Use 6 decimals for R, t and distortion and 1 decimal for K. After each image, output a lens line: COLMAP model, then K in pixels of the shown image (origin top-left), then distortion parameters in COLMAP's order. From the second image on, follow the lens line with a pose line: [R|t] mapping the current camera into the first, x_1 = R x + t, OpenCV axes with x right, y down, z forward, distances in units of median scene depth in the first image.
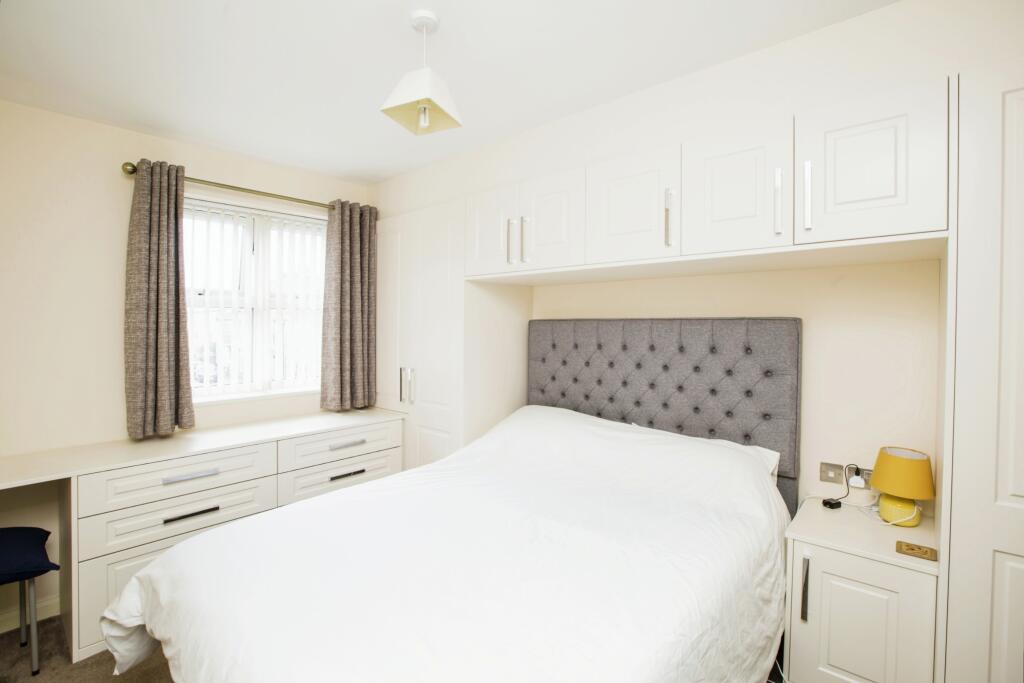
lens RADIAL K [[481.8, 0, 495.1], [0, 481.8, 329.9], [0, 0, 1]] dist [-0.015912, 0.008050]
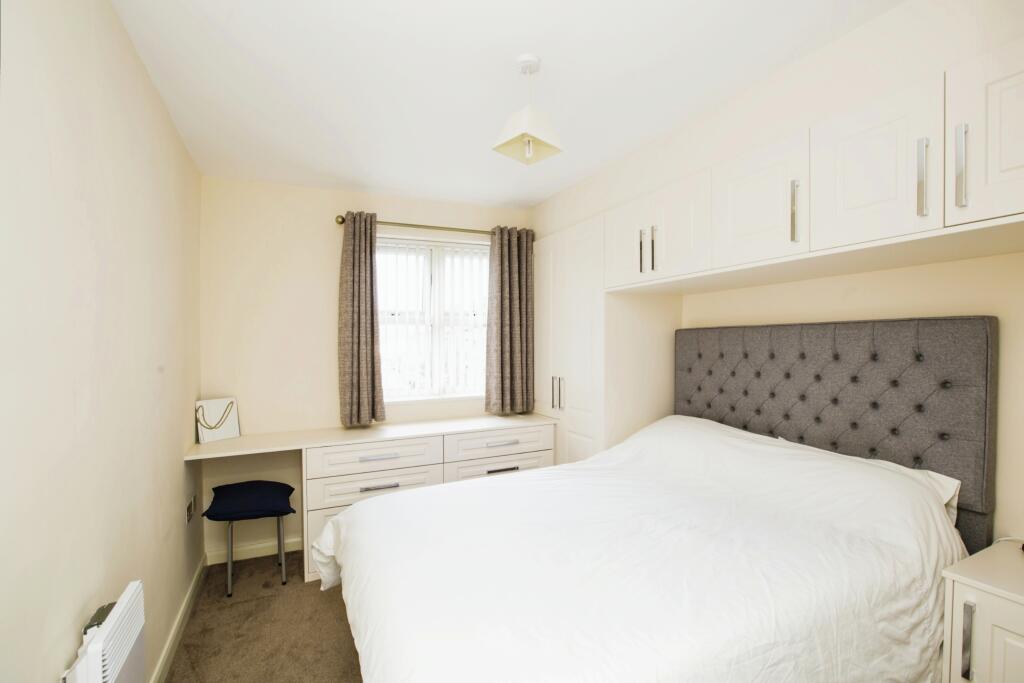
lens RADIAL K [[481.8, 0, 500.9], [0, 481.8, 350.1], [0, 0, 1]] dist [-0.015912, 0.008050]
pose [[0.923044, -0.006648, -0.384637, 0.144282], [0.009432, 0.999941, 0.005352, 0.015816], [0.384578, -0.008568, 0.923053, -0.047395]]
